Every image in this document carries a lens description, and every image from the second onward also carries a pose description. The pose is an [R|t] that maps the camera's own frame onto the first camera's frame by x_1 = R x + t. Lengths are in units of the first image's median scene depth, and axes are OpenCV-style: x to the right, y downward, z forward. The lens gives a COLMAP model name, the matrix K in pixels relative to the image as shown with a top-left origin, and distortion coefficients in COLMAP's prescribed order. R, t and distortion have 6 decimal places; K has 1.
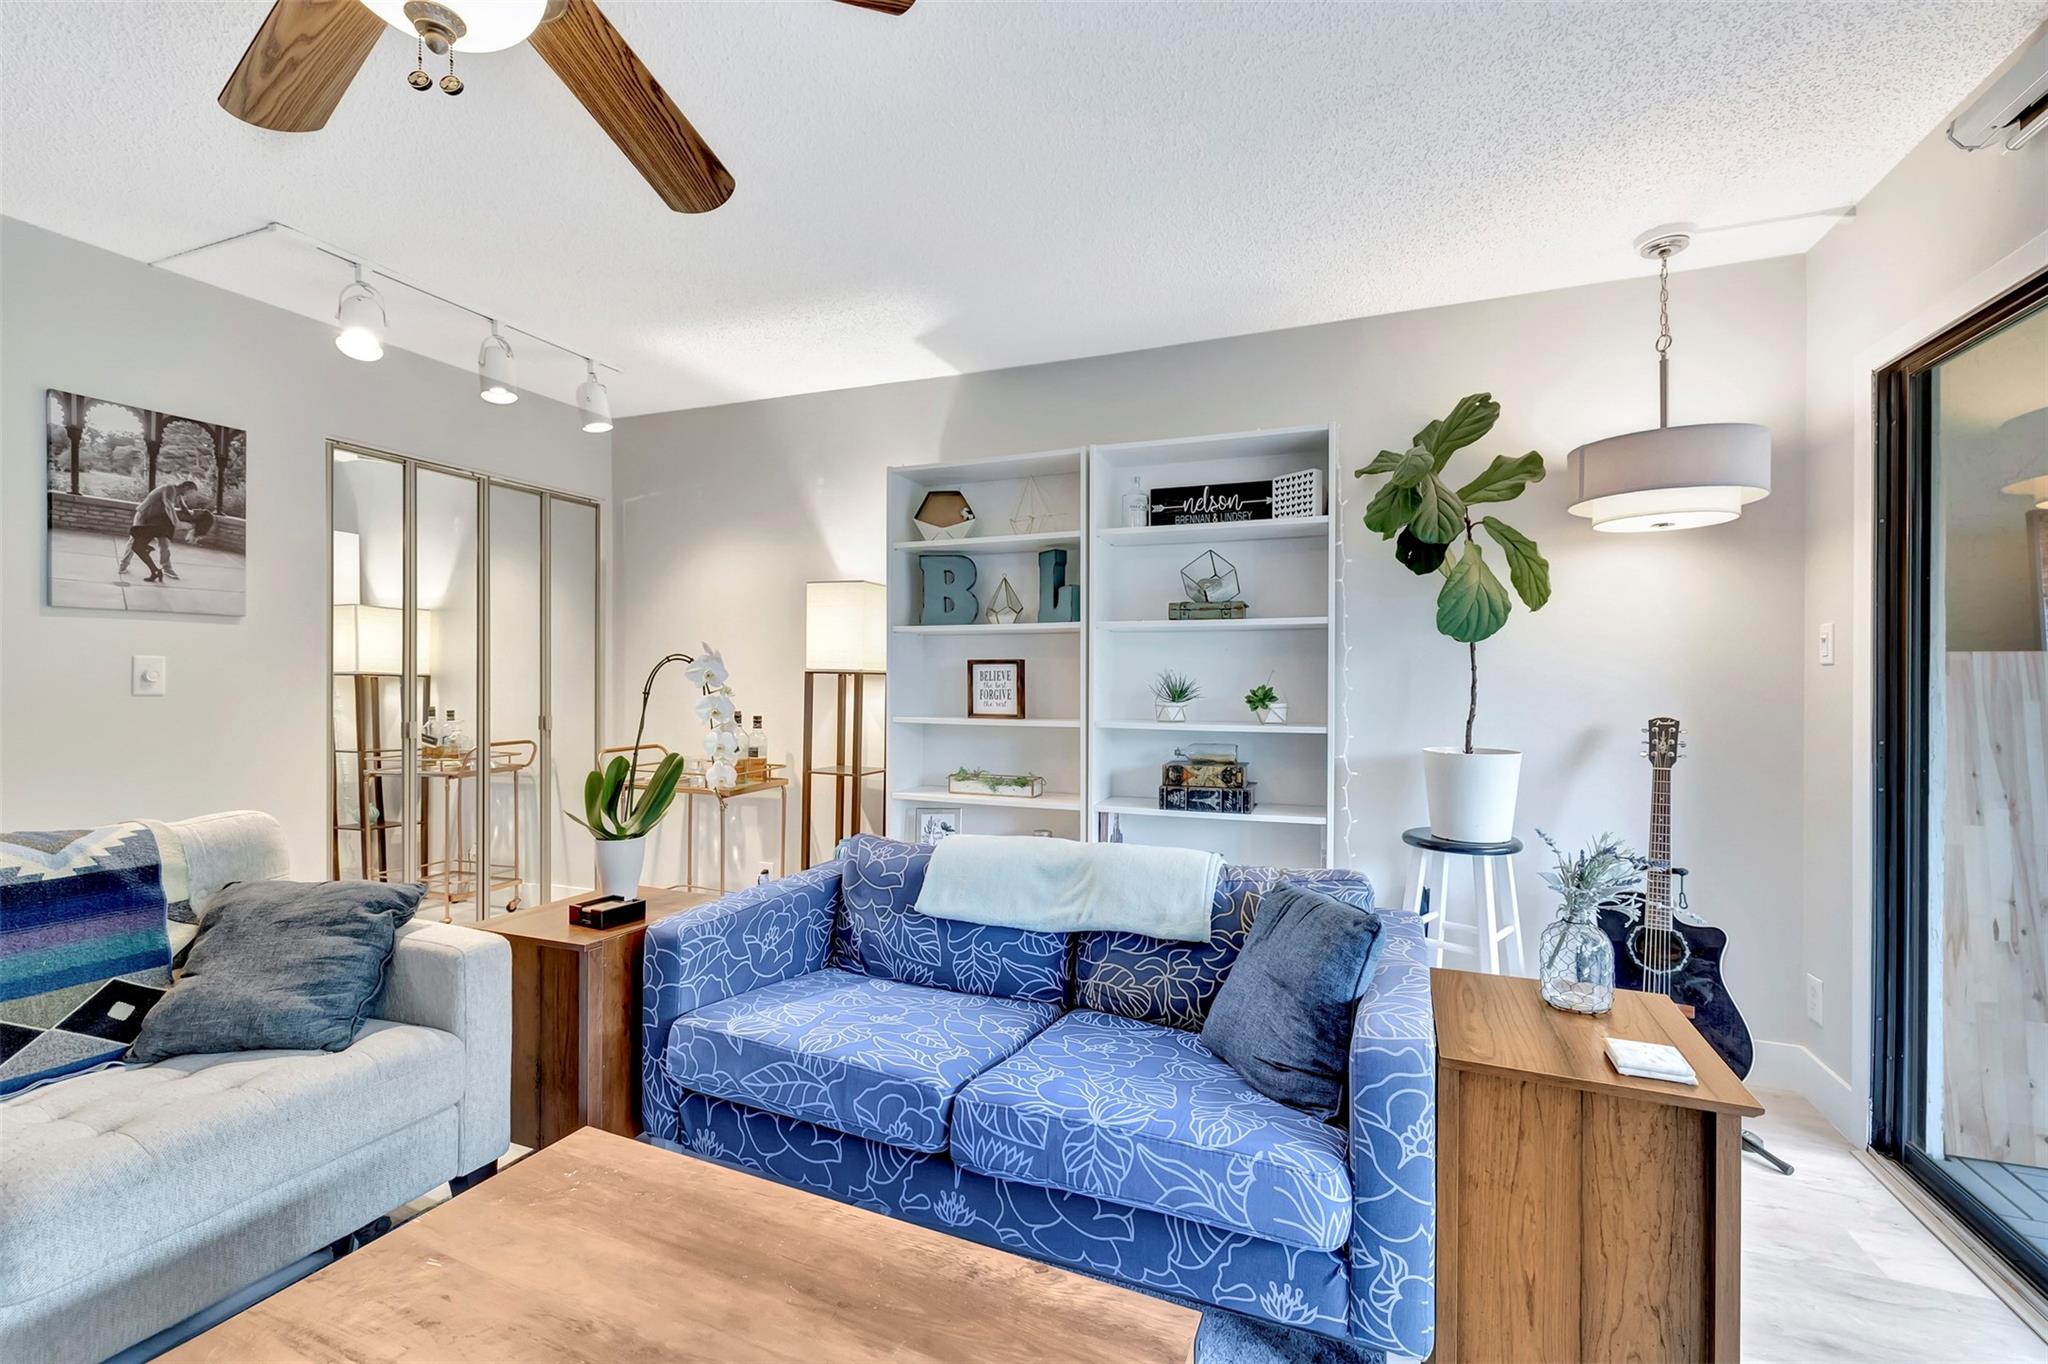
lens RADIAL K [[856.9, 0, 1015.8], [0, 856.9, 676.9], [0, 0, 1]] dist [-0.002585, -0.000109]
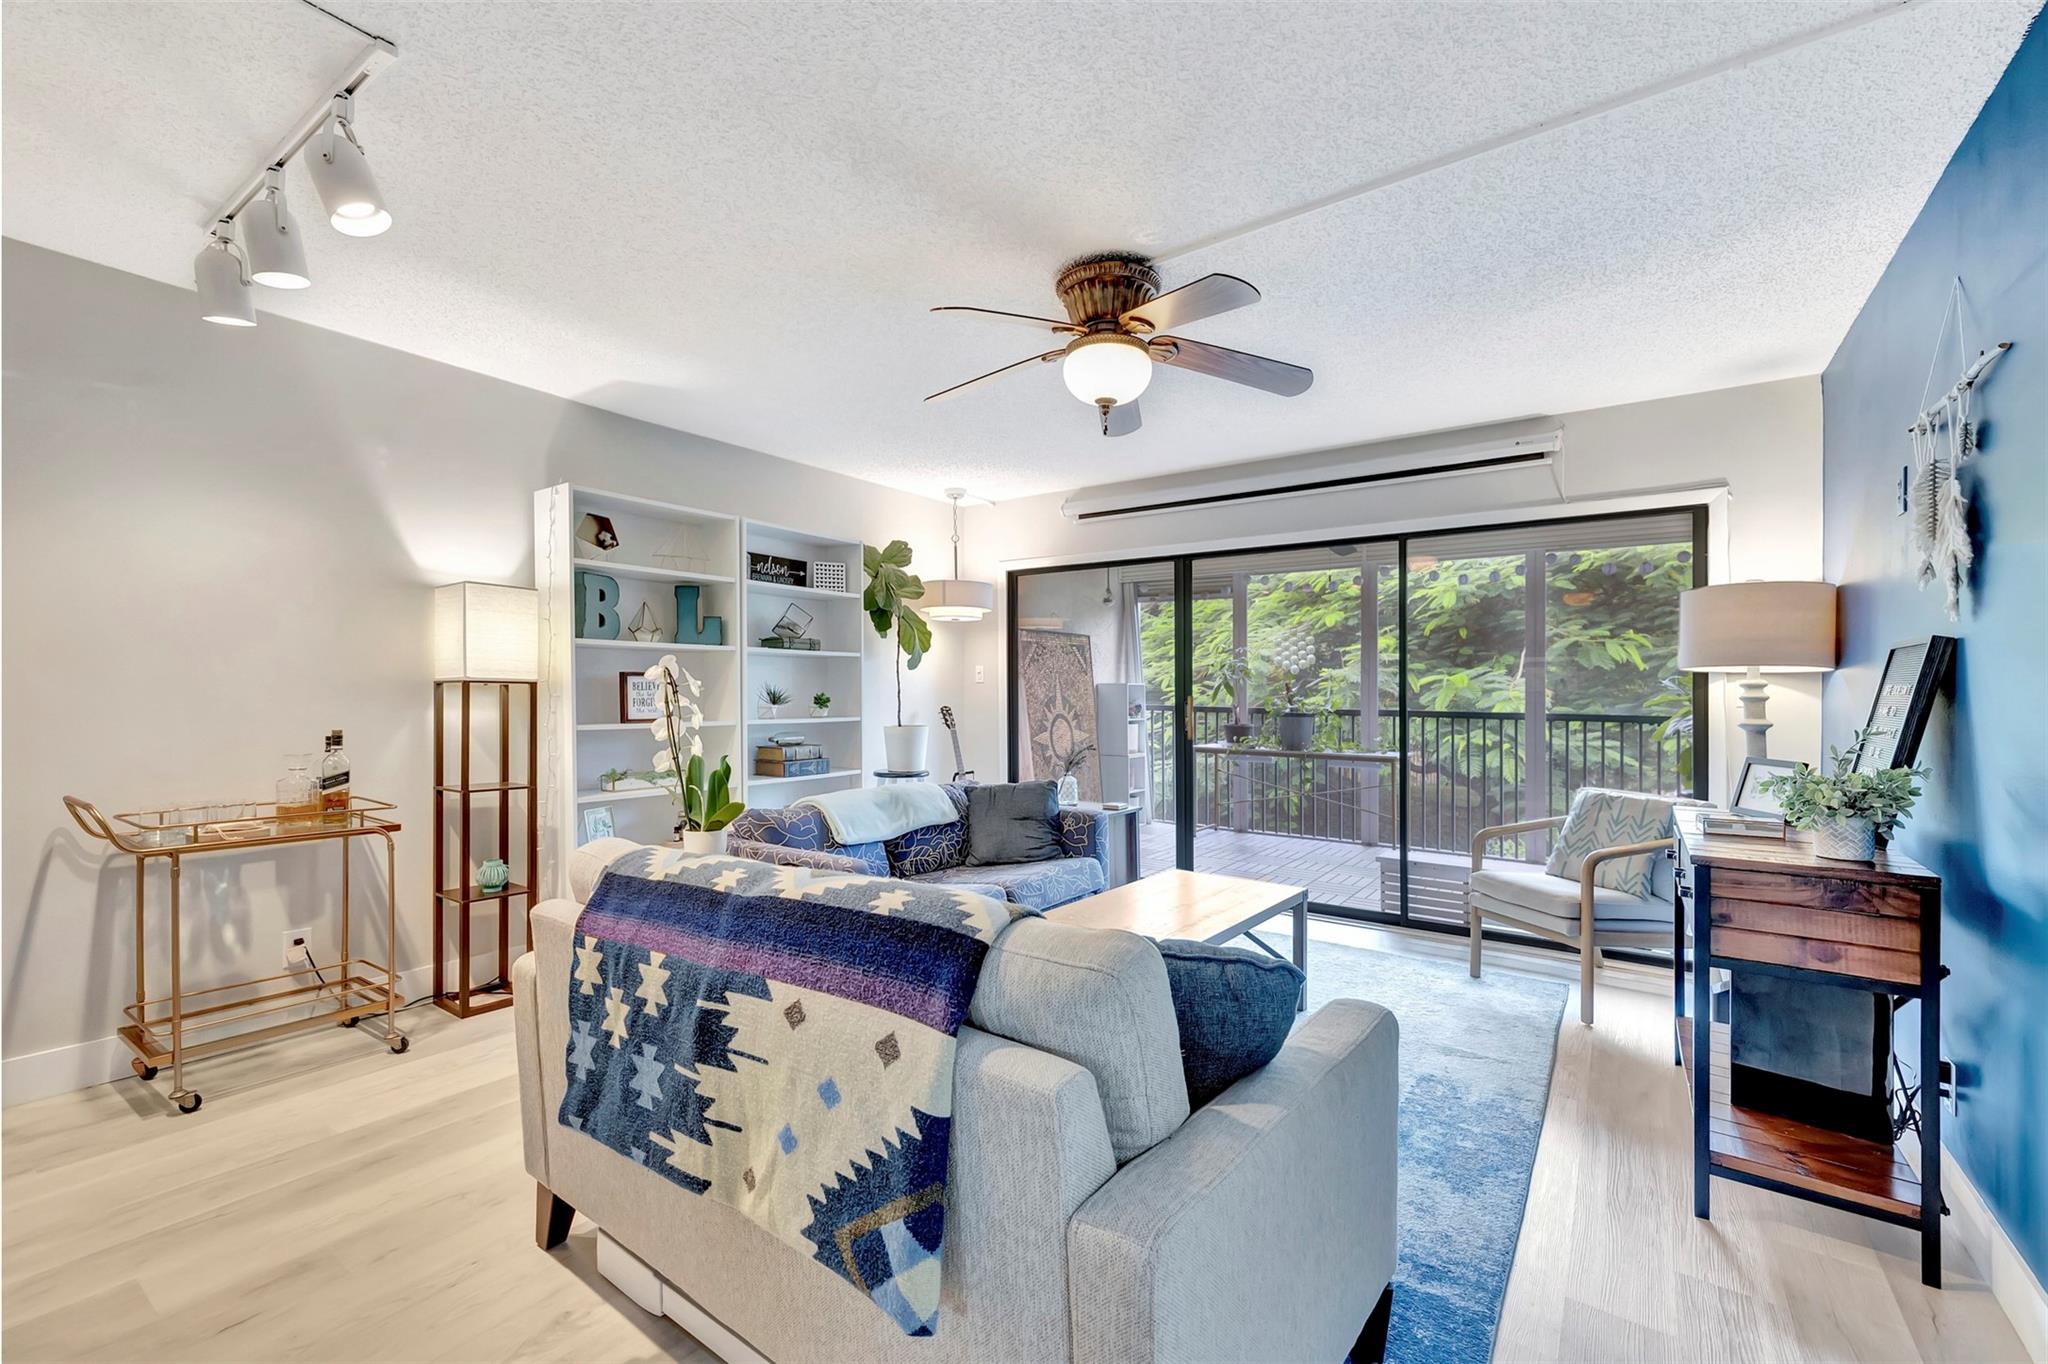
lens RADIAL K [[856.9, 0, 1015.8], [0, 856.9, 676.9], [0, 0, 1]] dist [-0.002585, -0.000109]
pose [[0.237401, 0.011742, 0.971341, -1.117079], [-0.006117, 0.999925, -0.010592, -0.004970], [-0.971393, -0.003427, 0.237455, 0.256256]]
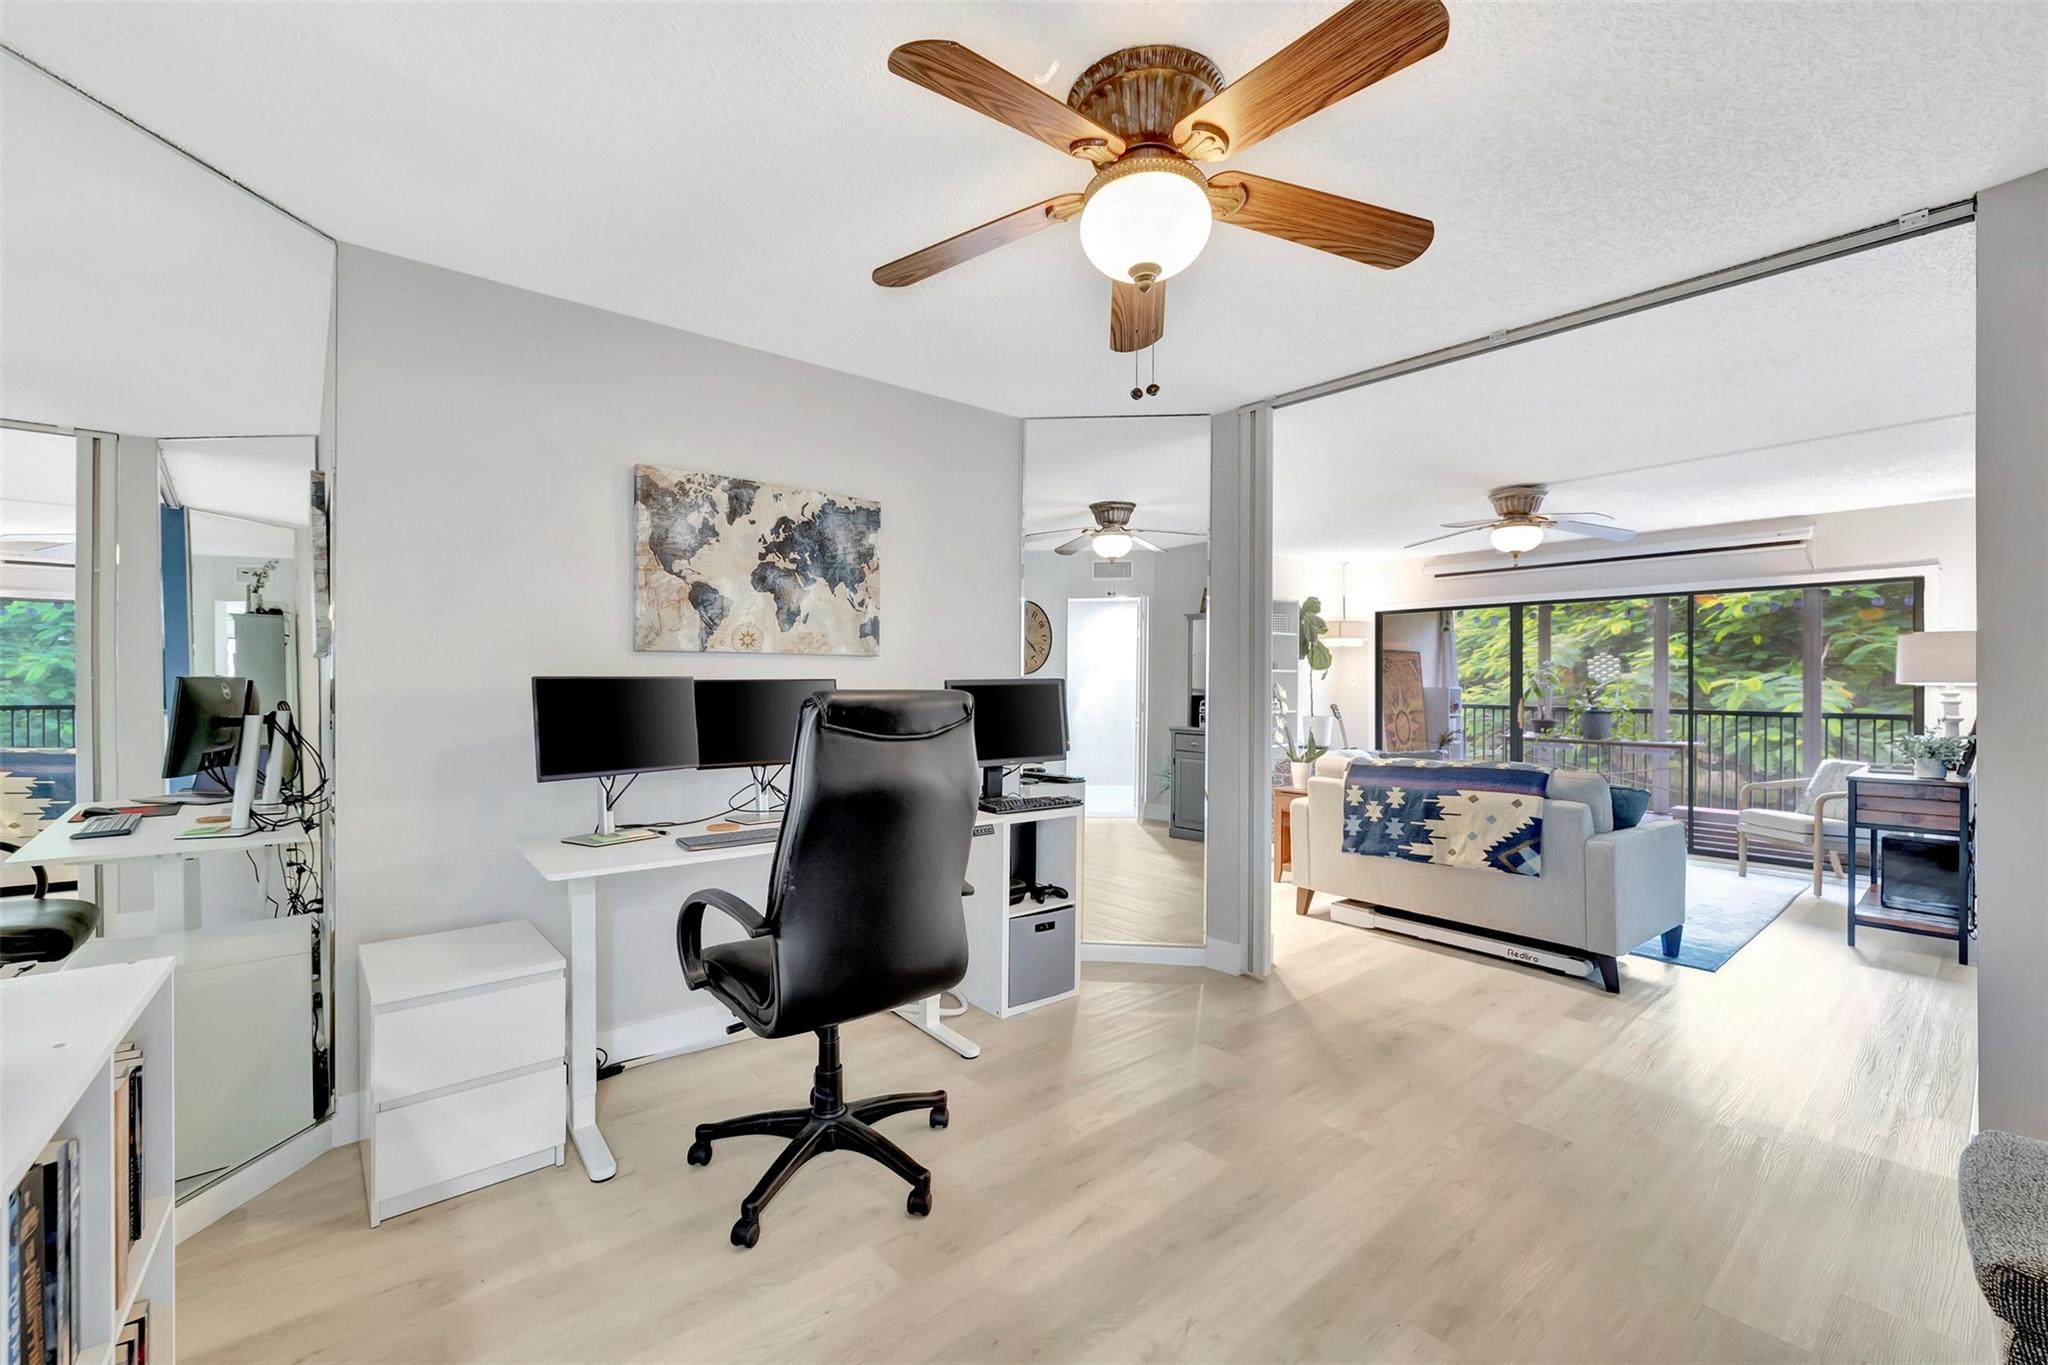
lens RADIAL K [[842.8, 0, 1027.8], [0, 842.8, 687.2], [0, 0, 1]] dist [-0.000462, 0.000117]
pose [[0.464429, -0.001842, 0.885609, -2.196006], [-0.006295, 0.999966, 0.005381, -0.023120], [-0.885588, -0.008074, 0.464401, 0.456335]]
